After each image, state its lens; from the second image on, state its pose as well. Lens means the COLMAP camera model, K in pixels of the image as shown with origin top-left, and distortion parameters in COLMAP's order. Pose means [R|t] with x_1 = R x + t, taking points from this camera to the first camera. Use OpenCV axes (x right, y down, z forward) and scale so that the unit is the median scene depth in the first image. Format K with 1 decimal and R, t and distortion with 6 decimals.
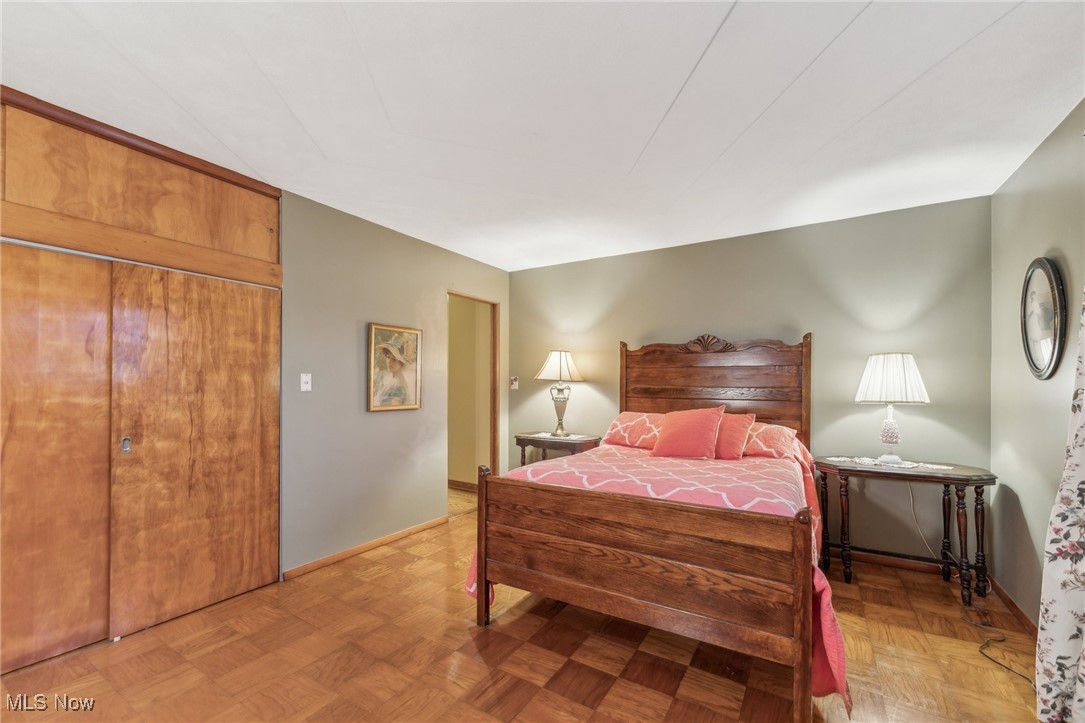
lens RADIAL K [[444.4, 0, 521.7], [0, 444.4, 383.8], [0, 0, 1]] dist [-0.001075, -0.000103]
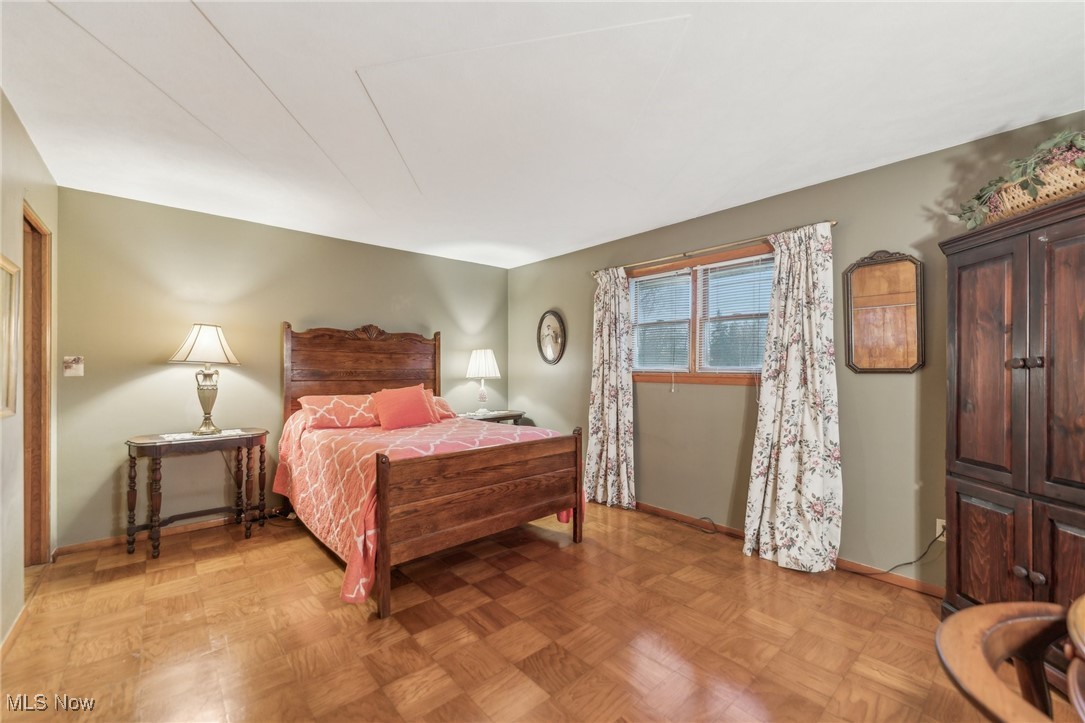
lens RADIAL K [[444.4, 0, 541.1], [0, 444.4, 363.2], [0, 0, 1]] dist [-0.001075, -0.000103]
pose [[0.272034, 0.004459, 0.962277, -0.730992], [0.001077, 0.999987, -0.004938, -0.004657], [-0.962287, 0.002379, 0.272026, 0.316355]]
